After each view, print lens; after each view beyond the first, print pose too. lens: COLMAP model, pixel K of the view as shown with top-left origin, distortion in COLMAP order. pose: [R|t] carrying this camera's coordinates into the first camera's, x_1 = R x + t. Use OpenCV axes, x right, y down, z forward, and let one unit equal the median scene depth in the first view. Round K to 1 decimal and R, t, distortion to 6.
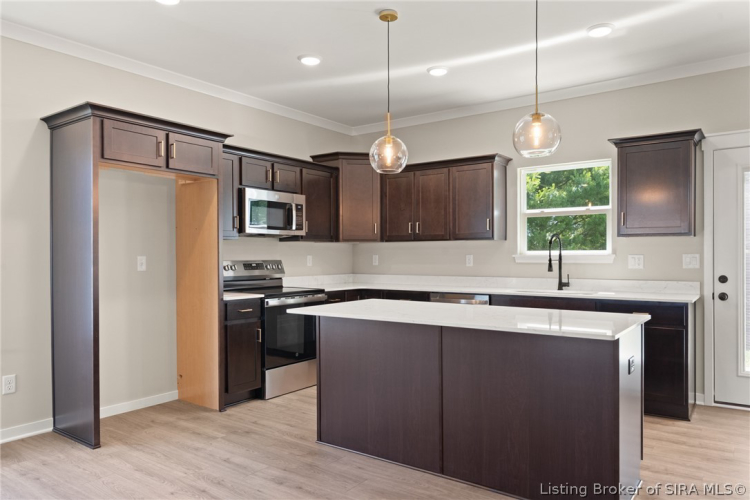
lens RADIAL K [[519.1, 0, 377.9], [0, 519.1, 260.7], [0, 0, 1]] dist [0.001454, 0.000807]
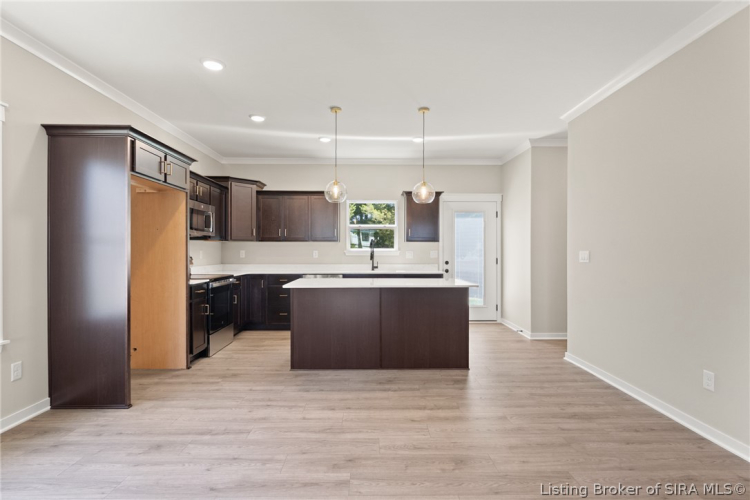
lens RADIAL K [[370.3, 0, 375.3], [0, 370.3, 252.9], [0, 0, 1]] dist [-0.002070, -0.000265]
pose [[0.799312, 0.000622, 0.600917, -0.480335], [0.002240, 0.999989, -0.004016, 0.001033], [-0.600913, 0.004556, 0.799302, -0.036849]]
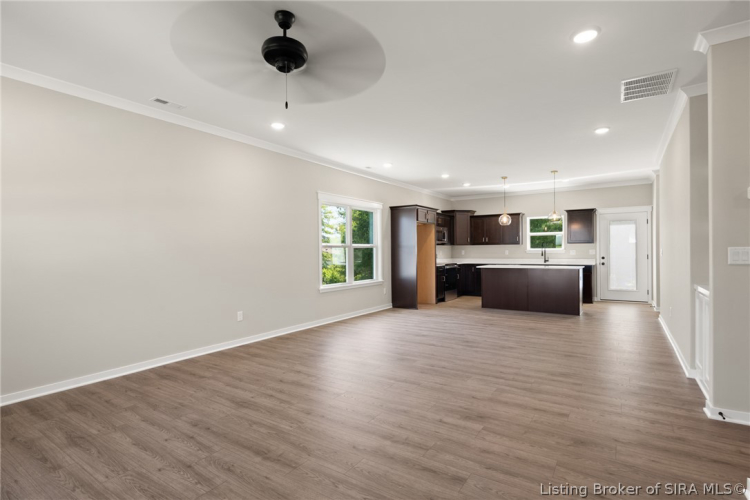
lens RADIAL K [[370.3, 0, 375.3], [0, 370.3, 252.9], [0, 0, 1]] dist [-0.002070, -0.000265]
pose [[0.999340, -0.004779, 0.036010, -0.710463], [0.004985, 0.999972, -0.005642, 0.012476], [-0.035982, 0.005817, 0.999335, -1.063260]]
